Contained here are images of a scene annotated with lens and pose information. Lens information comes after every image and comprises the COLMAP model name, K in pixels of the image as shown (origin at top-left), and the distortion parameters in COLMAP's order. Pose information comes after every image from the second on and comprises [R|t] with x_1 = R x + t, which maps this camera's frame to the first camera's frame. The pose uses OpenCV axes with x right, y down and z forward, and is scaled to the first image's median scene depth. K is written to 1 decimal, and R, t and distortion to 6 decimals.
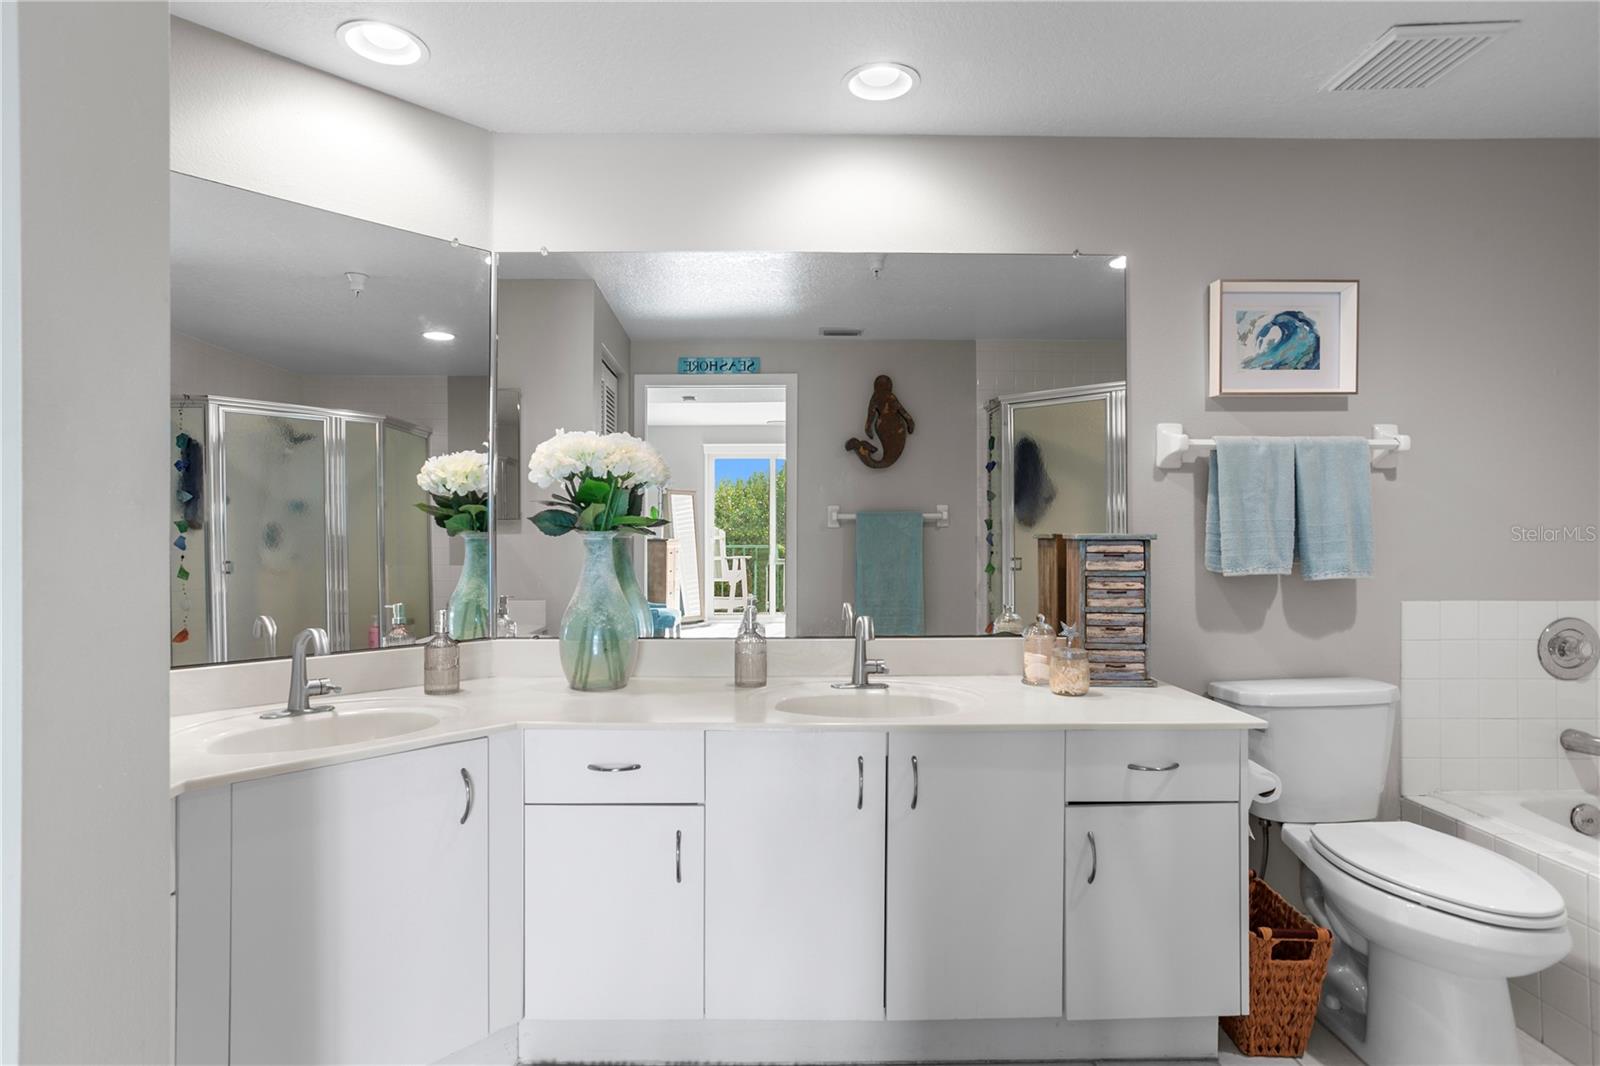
lens RADIAL K [[813.2, 0, 797.7], [0, 813.2, 537.1], [0, 0, 1]] dist [-0.006800, 0.001752]
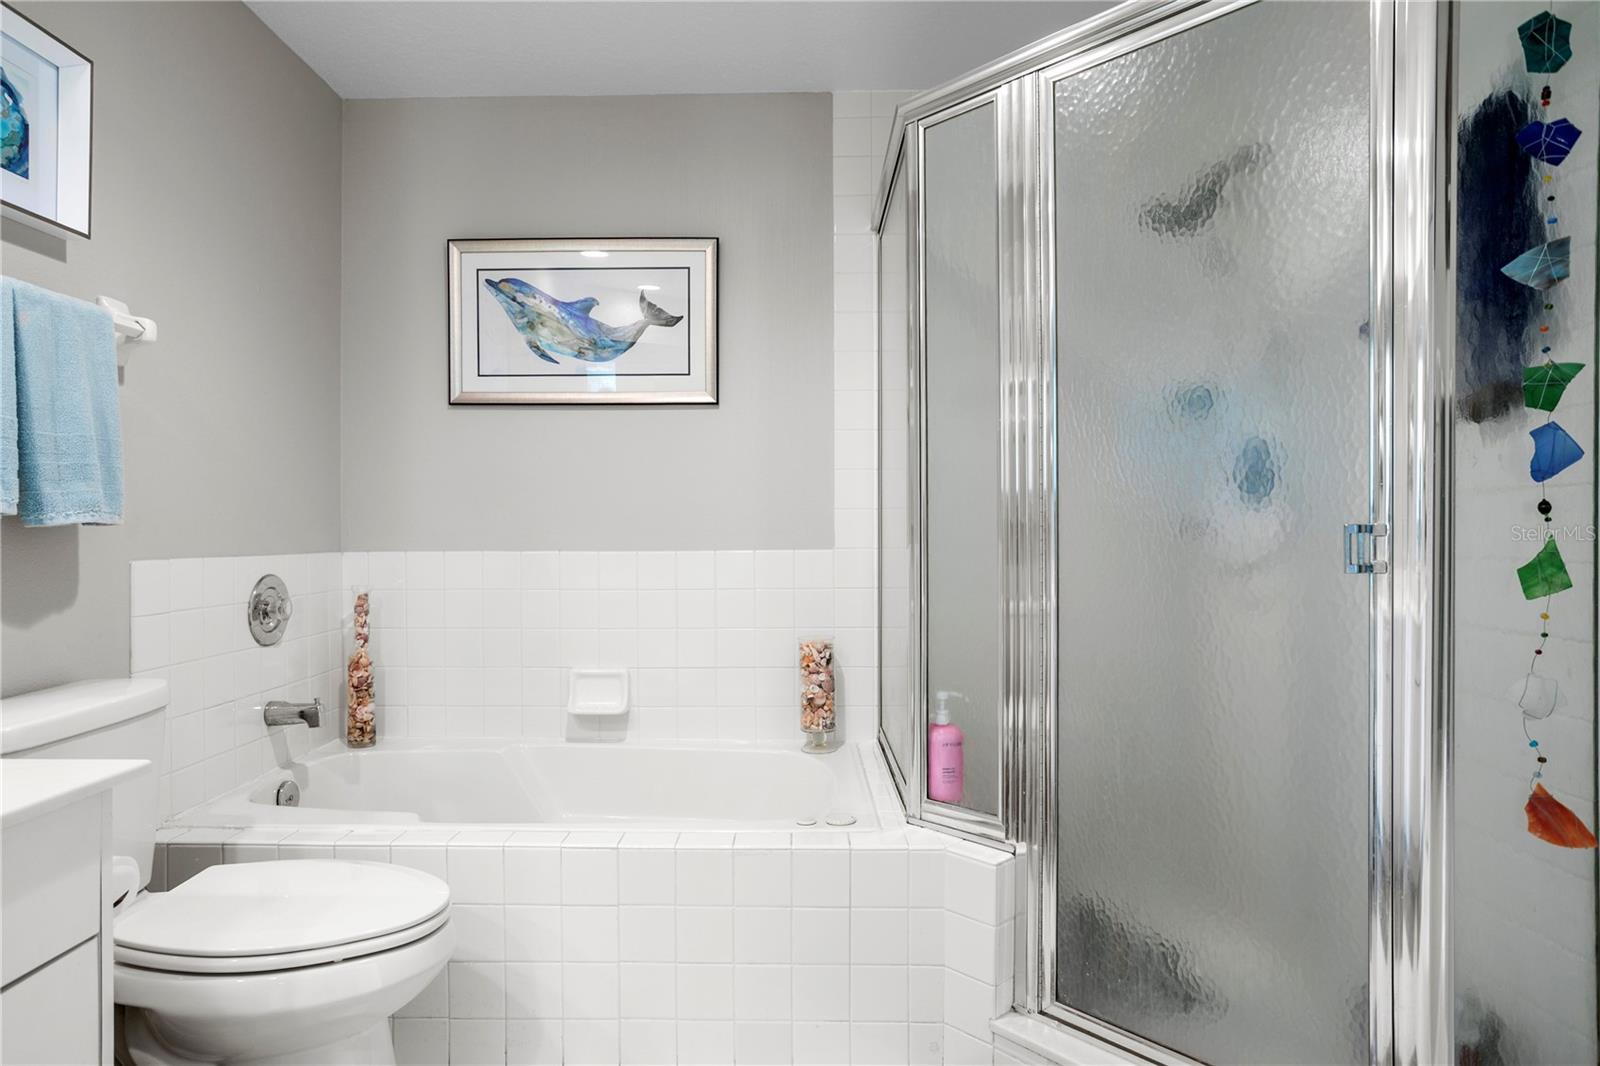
lens RADIAL K [[909.3, 0, 791.5], [0, 909.3, 538.2], [0, 0, 1]] dist [-0.011344, 0.004198]
pose [[0.046271, -0.008135, 0.998896, -0.000930], [0.001014, 0.999967, 0.008097, 0.056090], [-0.998928, 0.000638, 0.046278, 0.414992]]
